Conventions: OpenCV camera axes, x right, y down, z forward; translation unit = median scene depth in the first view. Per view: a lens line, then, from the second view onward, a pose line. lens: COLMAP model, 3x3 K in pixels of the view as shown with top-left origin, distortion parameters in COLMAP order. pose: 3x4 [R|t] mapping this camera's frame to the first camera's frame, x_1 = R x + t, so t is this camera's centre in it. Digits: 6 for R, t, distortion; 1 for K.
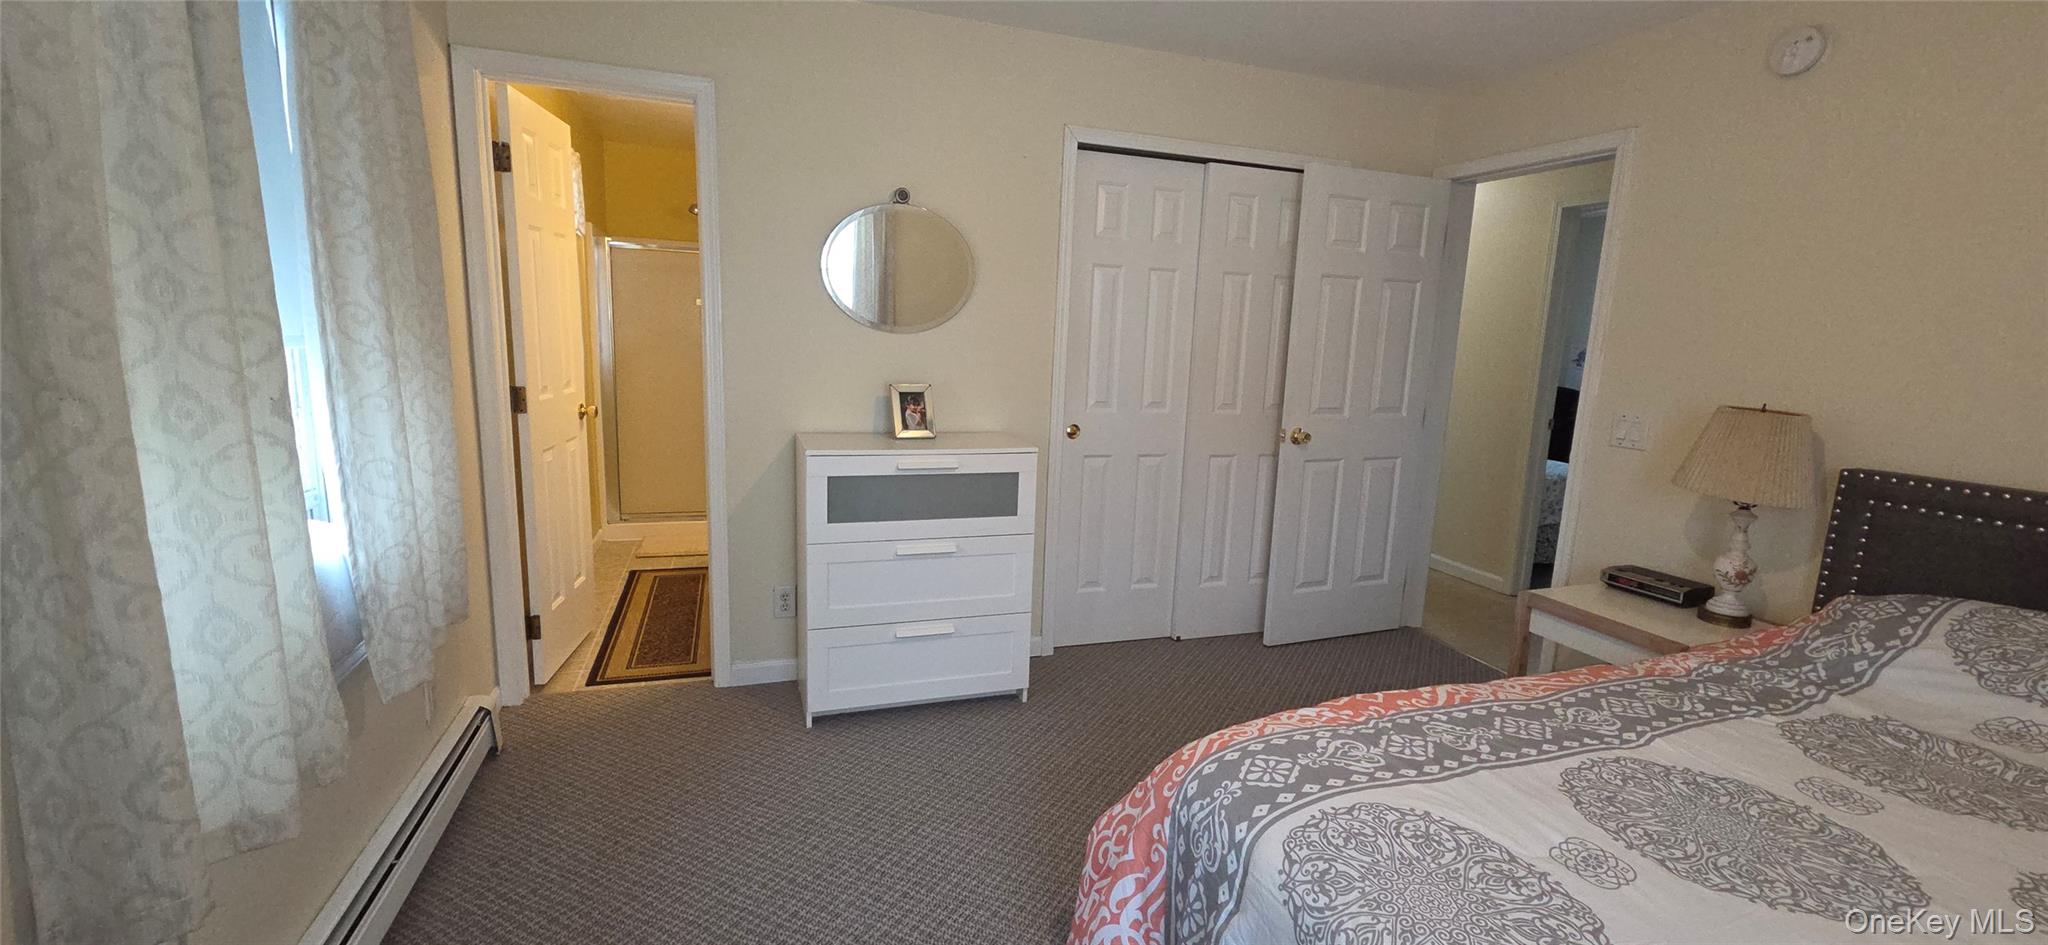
lens RADIAL K [[839.6, 0, 1015.1], [0, 839.6, 473.0], [0, 0, 1]] dist [0.003941, -0.001168]
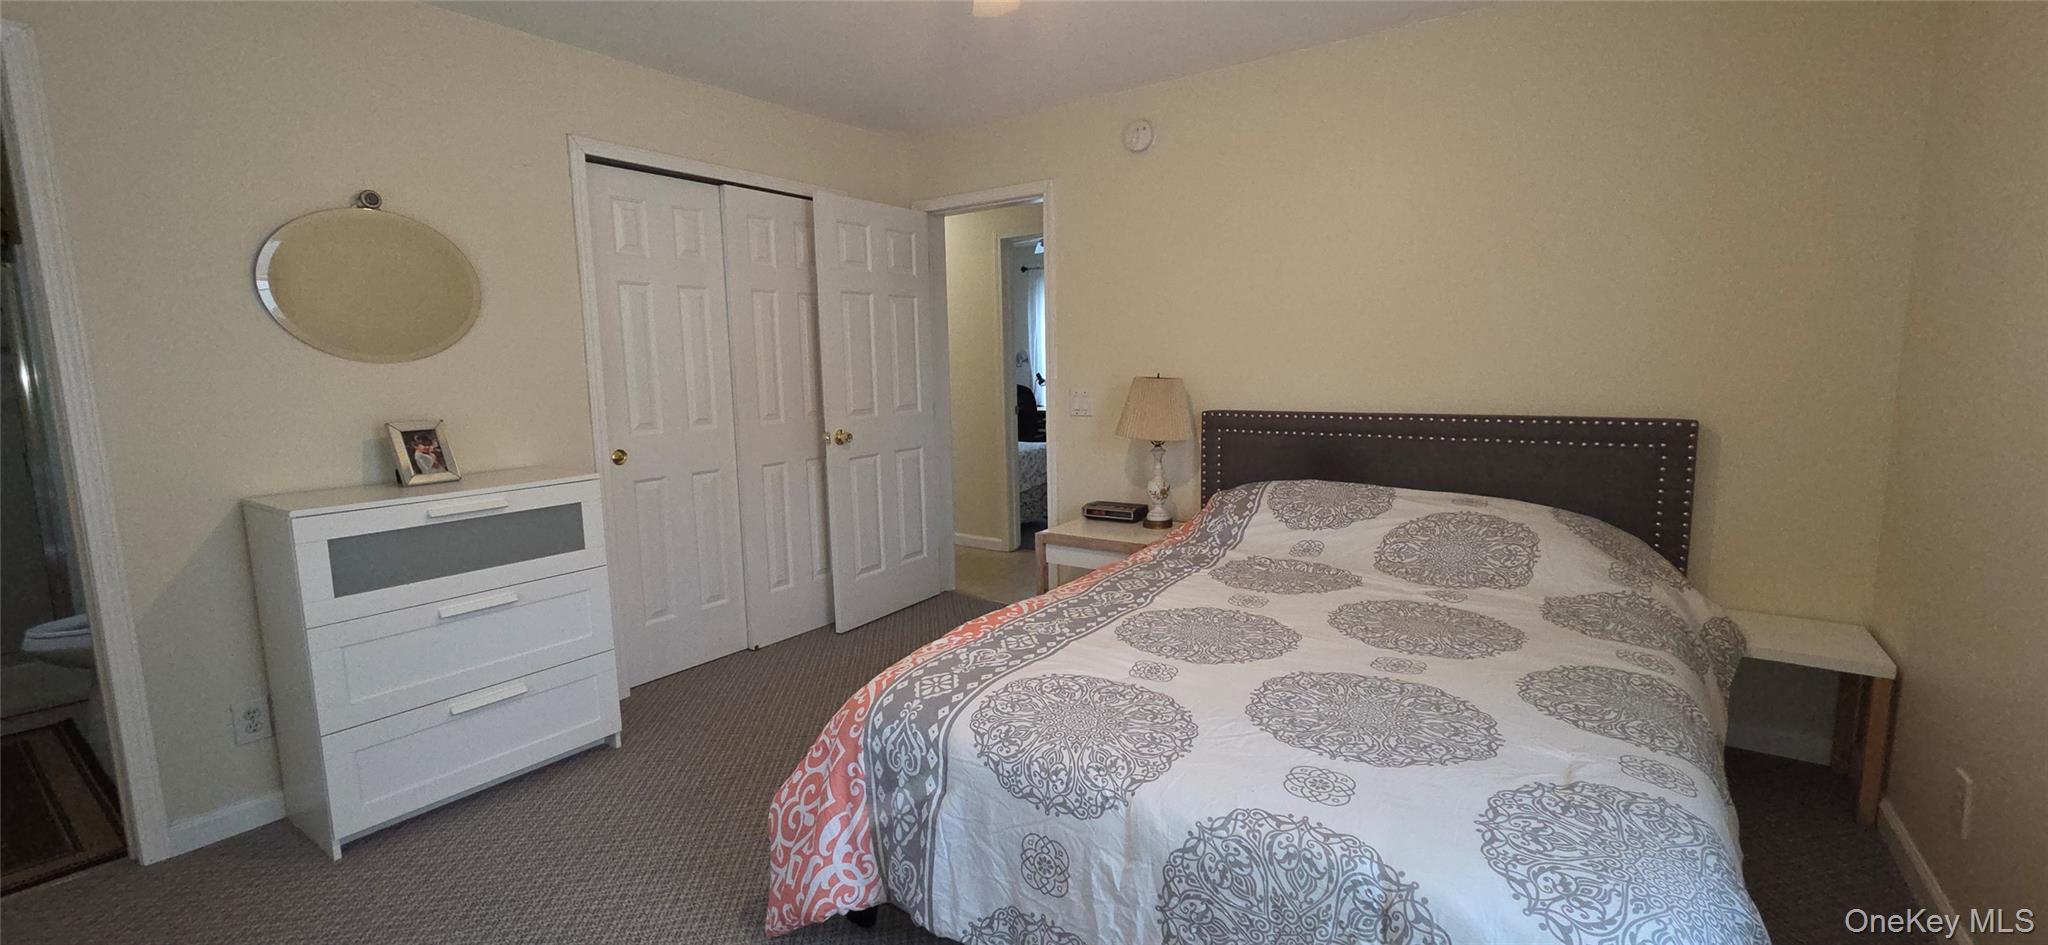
lens RADIAL K [[839.6, 0, 1027.2], [0, 839.6, 473.9], [0, 0, 1]] dist [0.003941, -0.001168]
pose [[0.810034, -0.131795, 0.571380, -0.126715], [0.148551, 0.988750, 0.017467, 0.026179], [-0.567255, 0.070730, 0.820500, -0.048477]]
